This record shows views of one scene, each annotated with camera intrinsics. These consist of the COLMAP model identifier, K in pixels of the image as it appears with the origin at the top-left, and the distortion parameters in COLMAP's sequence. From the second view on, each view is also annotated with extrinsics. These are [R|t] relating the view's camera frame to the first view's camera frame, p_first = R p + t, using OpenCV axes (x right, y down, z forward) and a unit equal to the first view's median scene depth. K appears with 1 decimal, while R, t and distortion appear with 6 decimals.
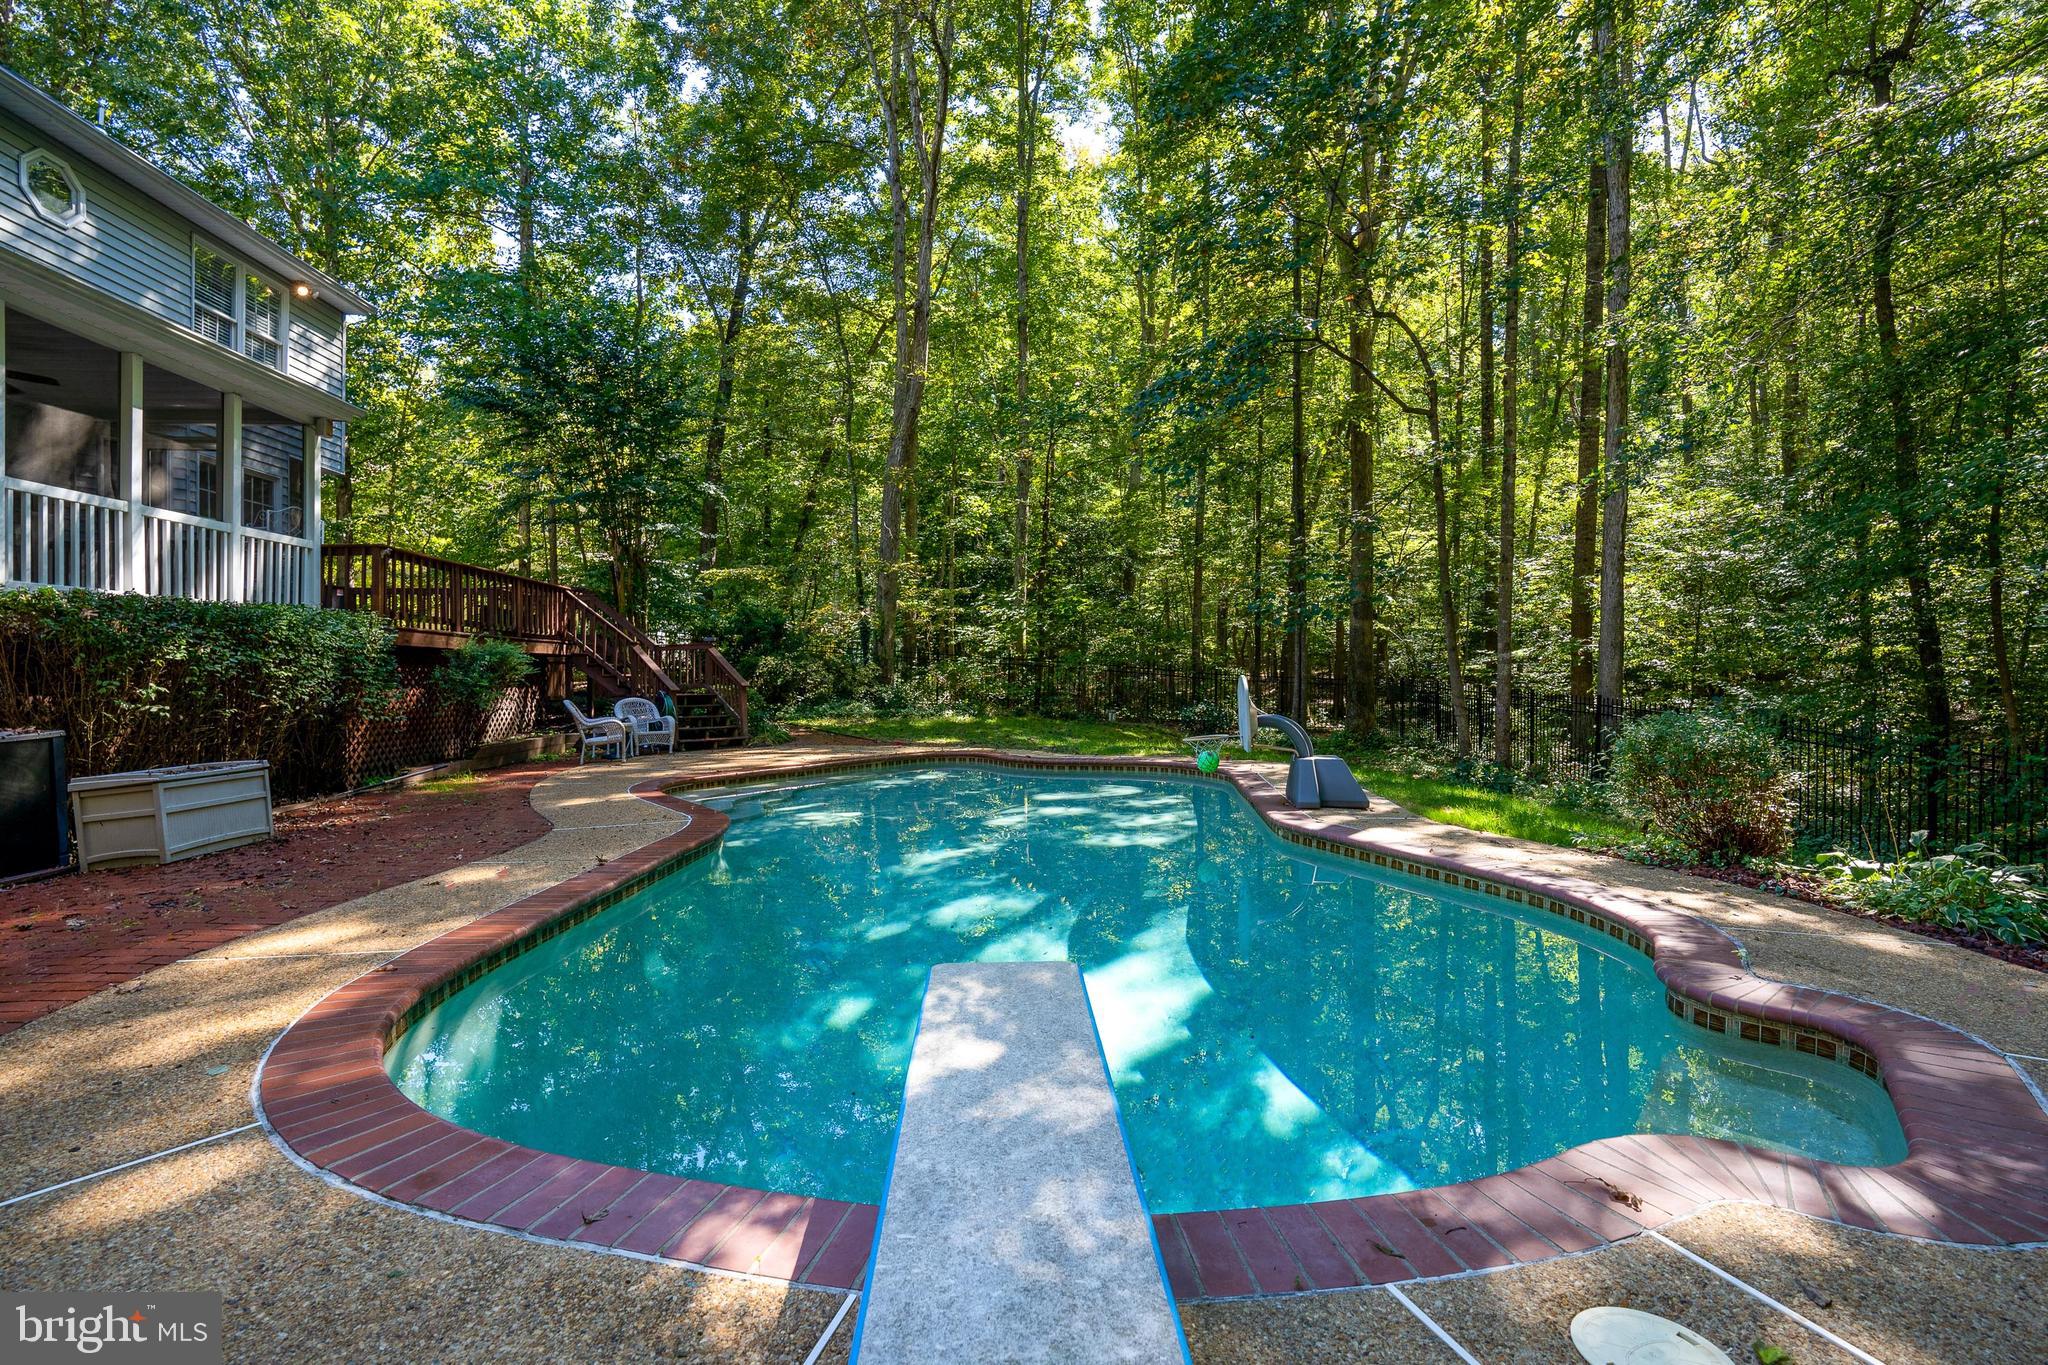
lens RADIAL K [[960.7, 0, 1019.6], [0, 960.7, 684.0], [0, 0, 1]] dist [-0.030810, 0.005858]
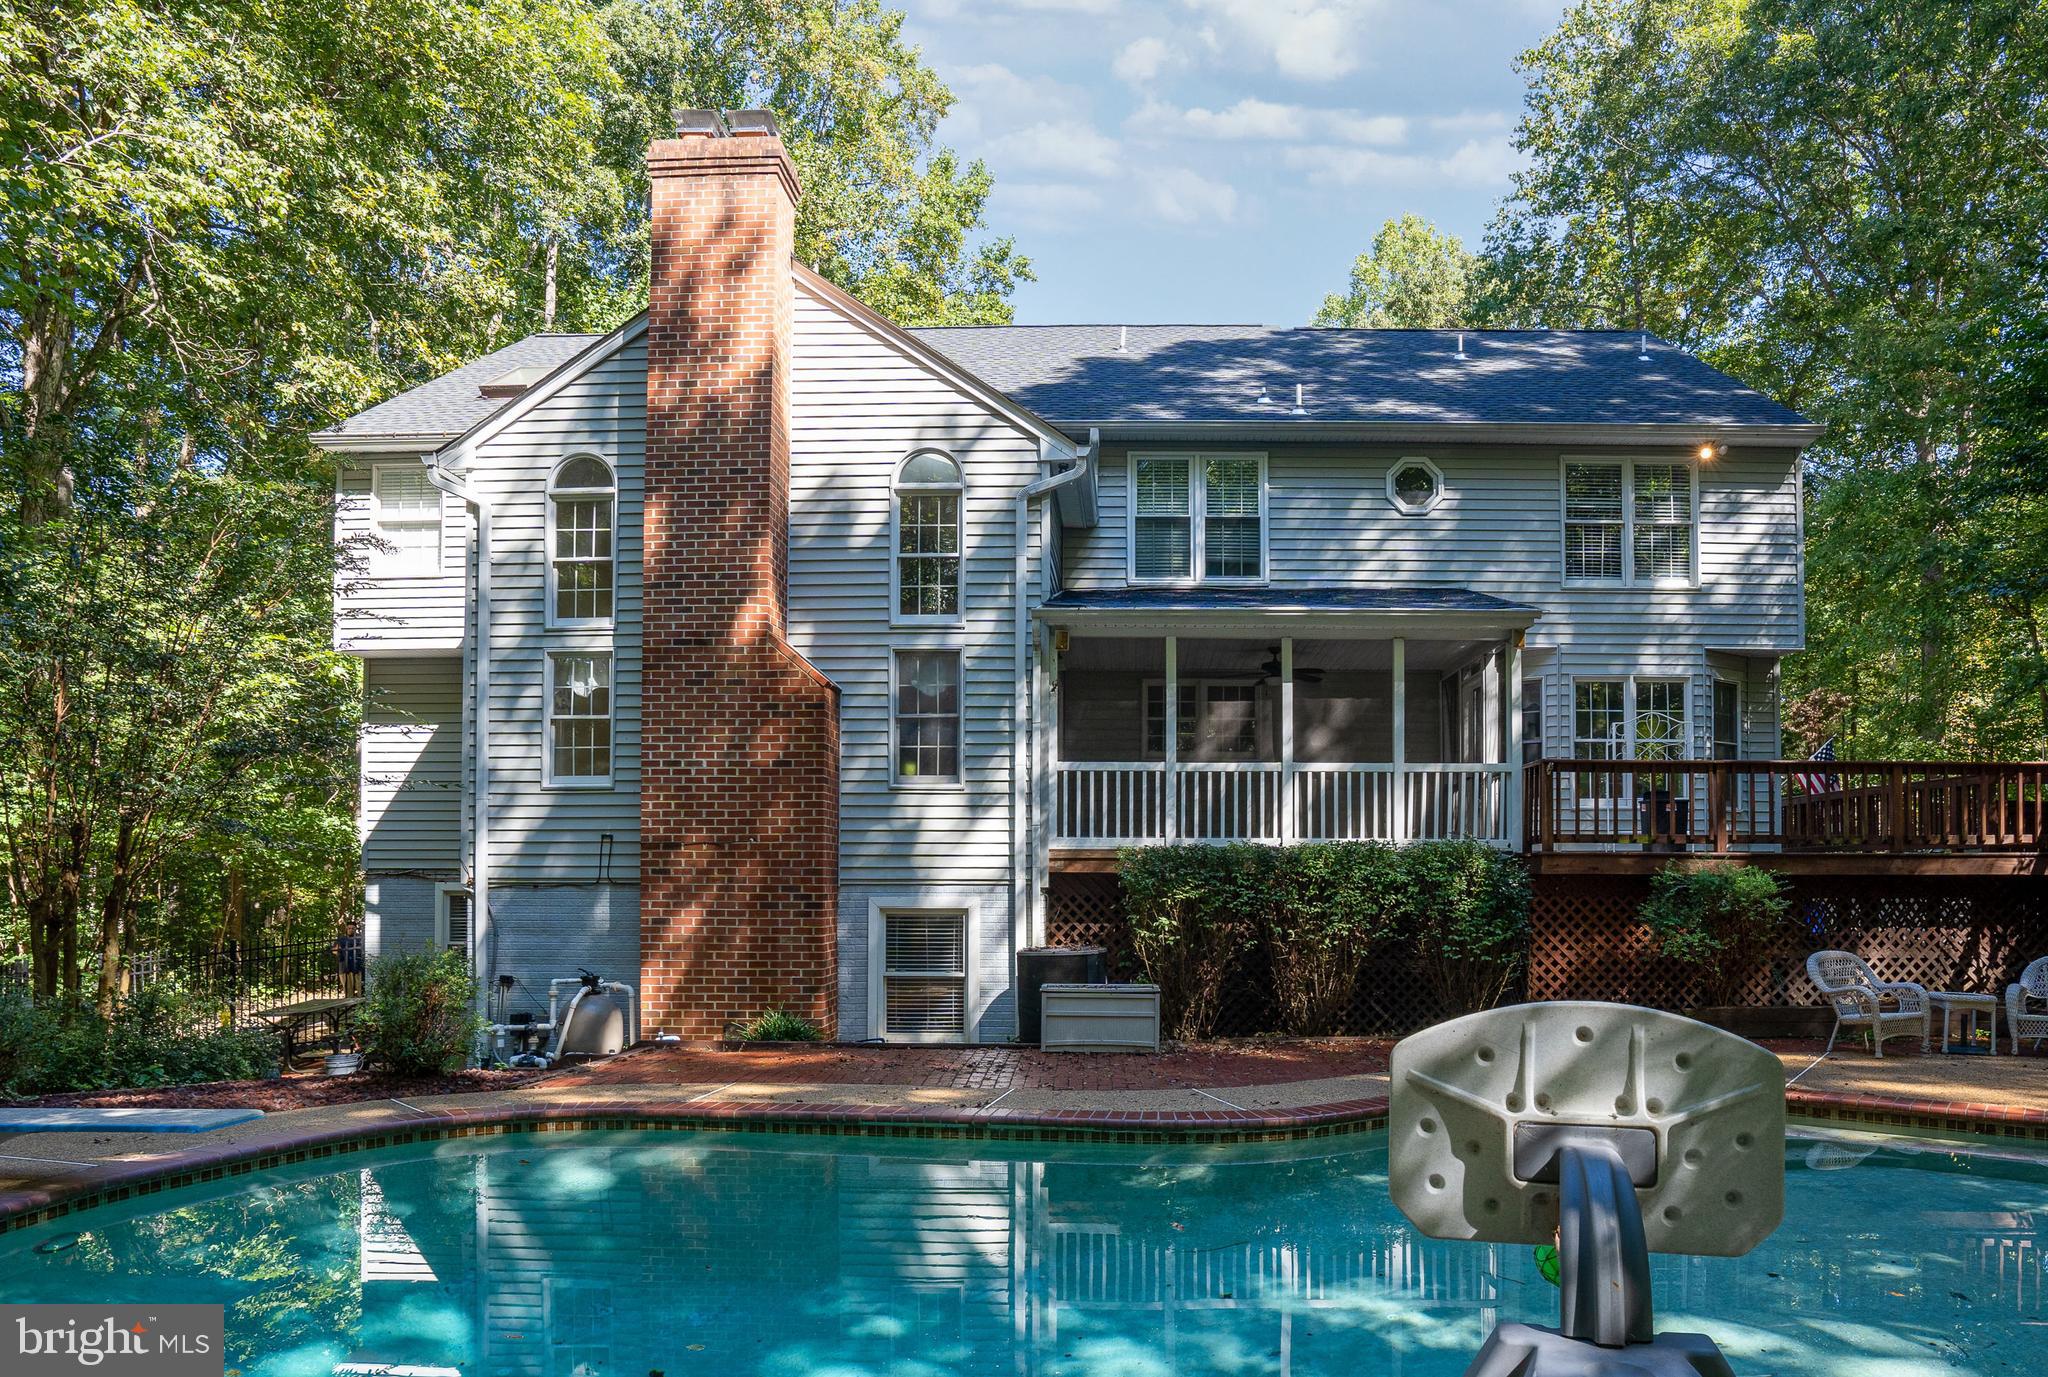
lens RADIAL K [[1274.3, 0, 1121.7], [0, 1274.3, 851.6], [0, 0, 1]] dist [-0.039080, 0.000401]
pose [[-0.086458, -0.022507, -0.996001, 0.600768], [-0.009456, 0.999718, -0.021770, -0.039018], [0.996211, 0.007536, -0.086646, 0.835024]]
